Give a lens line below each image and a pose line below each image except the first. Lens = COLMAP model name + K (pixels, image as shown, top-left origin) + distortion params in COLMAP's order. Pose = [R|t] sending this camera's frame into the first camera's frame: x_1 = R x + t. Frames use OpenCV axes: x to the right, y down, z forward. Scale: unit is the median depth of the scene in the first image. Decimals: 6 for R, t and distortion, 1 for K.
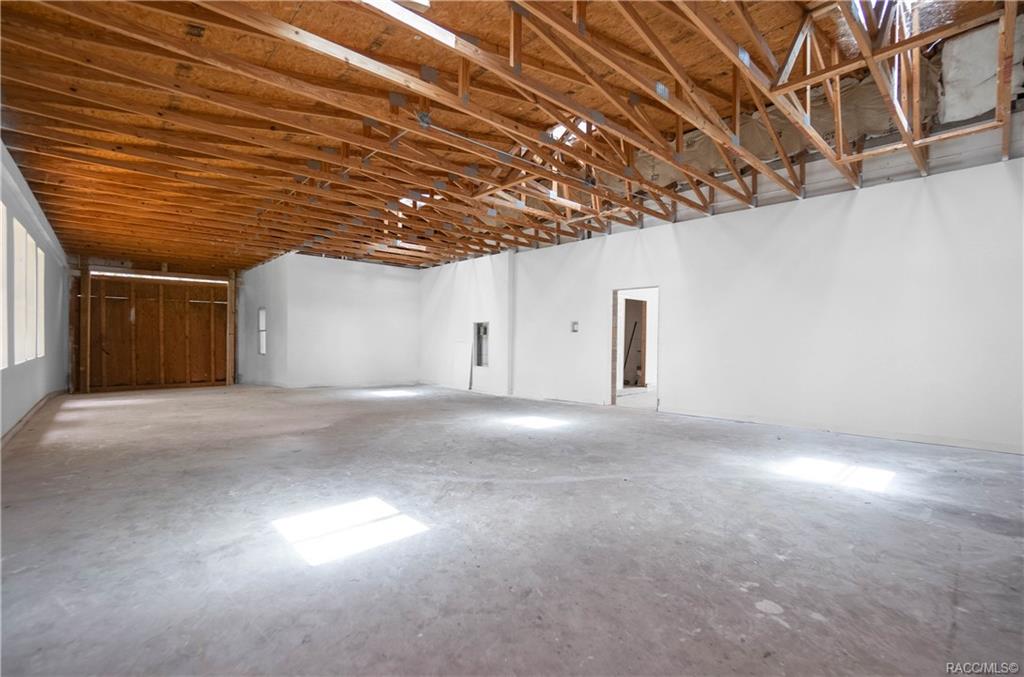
lens RADIAL K [[454.1, 0, 505.7], [0, 454.1, 344.6], [0, 0, 1]] dist [-0.053184, 0.017781]
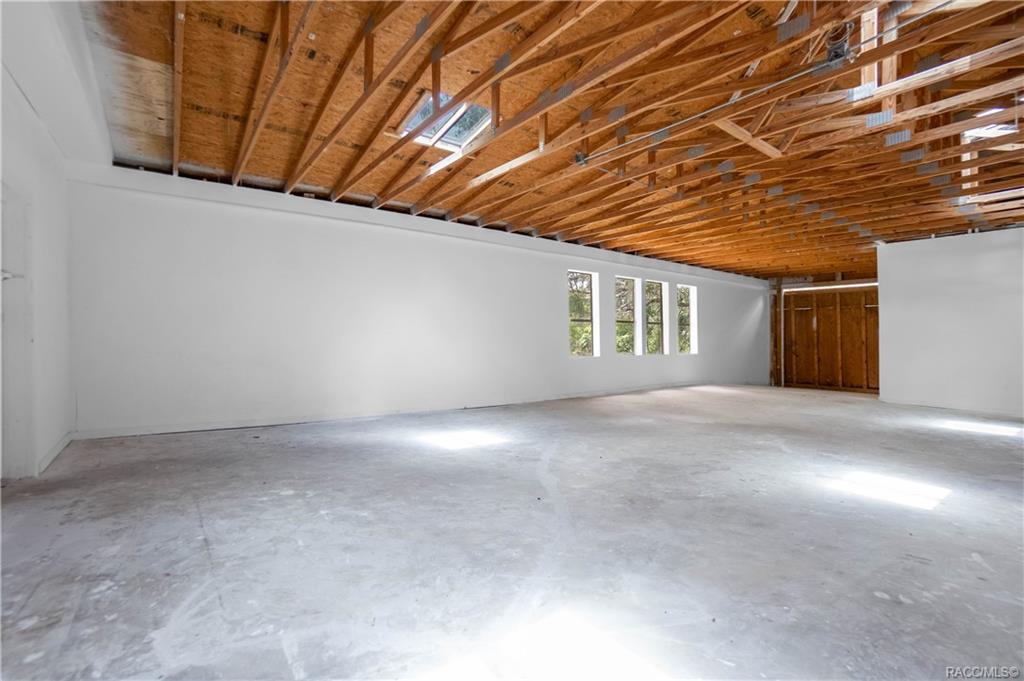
lens RADIAL K [[459.2, 0, 516.8], [0, 459.2, 338.2], [0, 0, 1]] dist [-0.059615, 0.018991]
pose [[-0.067887, -0.008873, -0.997654, 1.135216], [-0.023178, 0.999705, -0.007314, -0.004230], [0.997424, 0.022627, -0.068073, 0.991965]]
